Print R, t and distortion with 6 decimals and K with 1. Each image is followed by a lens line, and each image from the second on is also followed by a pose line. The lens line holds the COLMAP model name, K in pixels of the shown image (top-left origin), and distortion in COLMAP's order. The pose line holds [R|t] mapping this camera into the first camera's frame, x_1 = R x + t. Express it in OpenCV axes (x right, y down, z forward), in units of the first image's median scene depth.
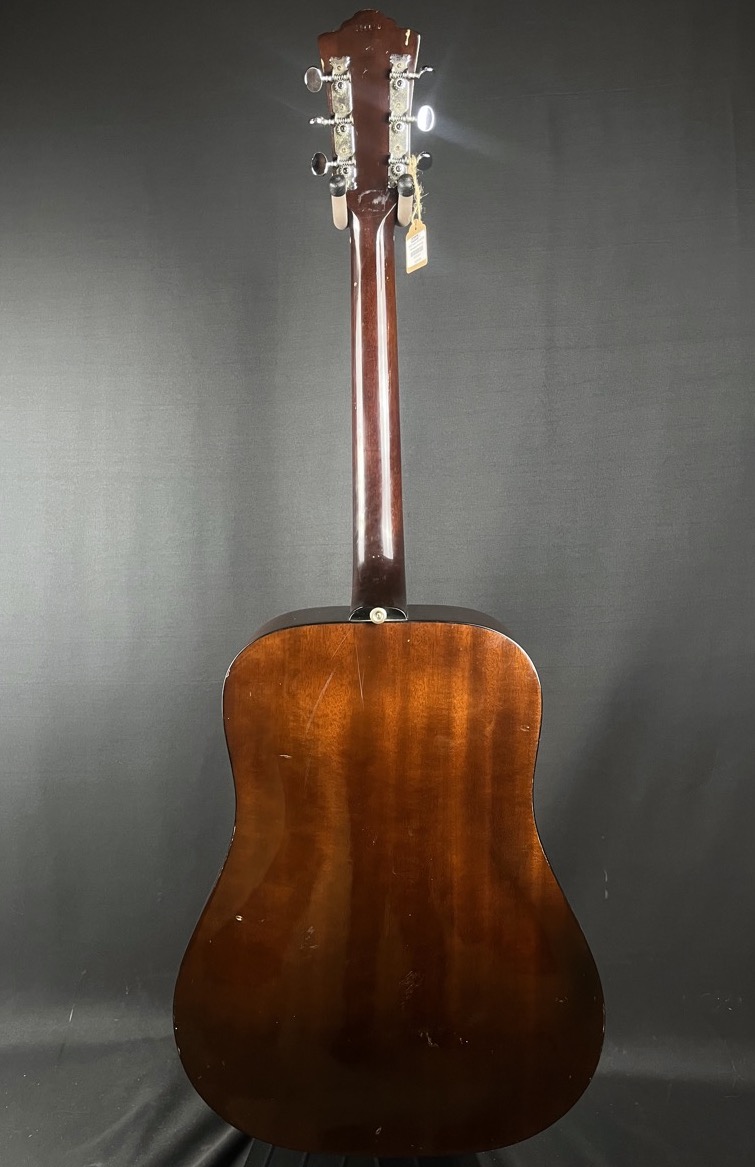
lens RADIAL K [[779.5, 0, 342.7], [0, 779.5, 585.6], [0, 0, 1]] dist [0.011733, -0.005167]
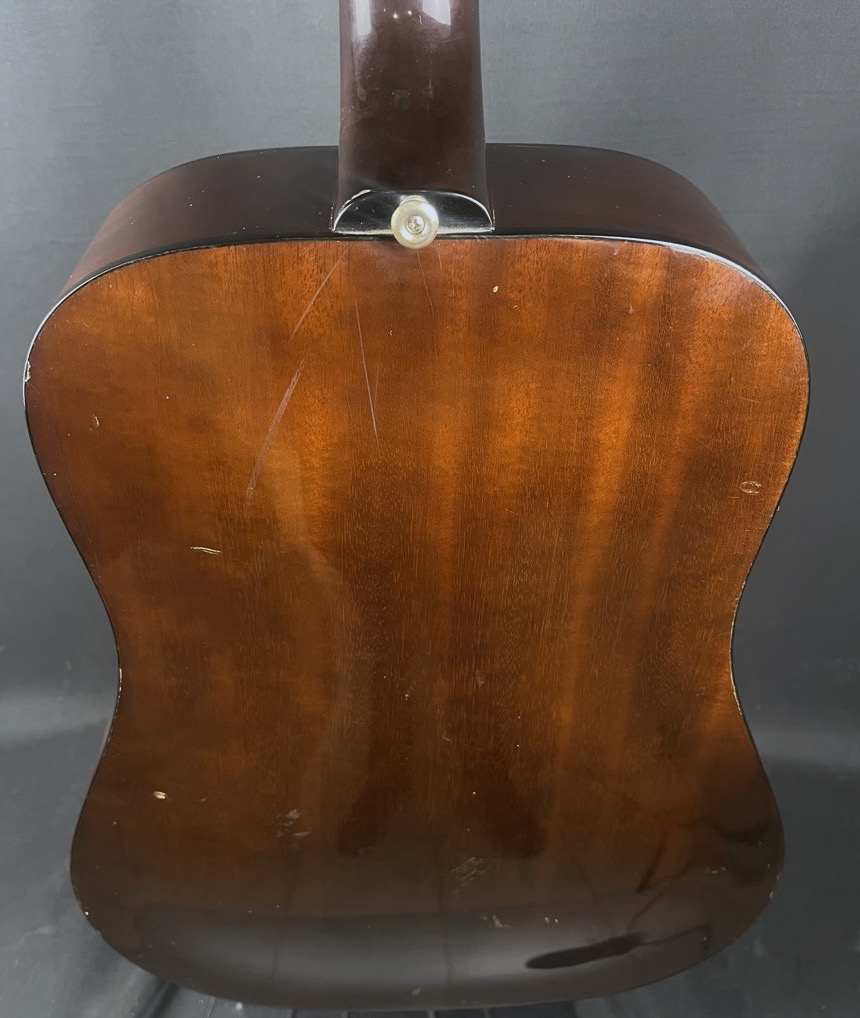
lens RADIAL K [[889.5, 0, 430.2], [0, 889.5, 558.4], [0, 0, 1]] dist [0.015340, -0.012919]
pose [[0.996165, -0.041766, 0.076883, 0.014866], [-0.006482, 0.841068, 0.540891, -0.051932], [-0.087255, -0.539315, 0.837572, 0.571816]]
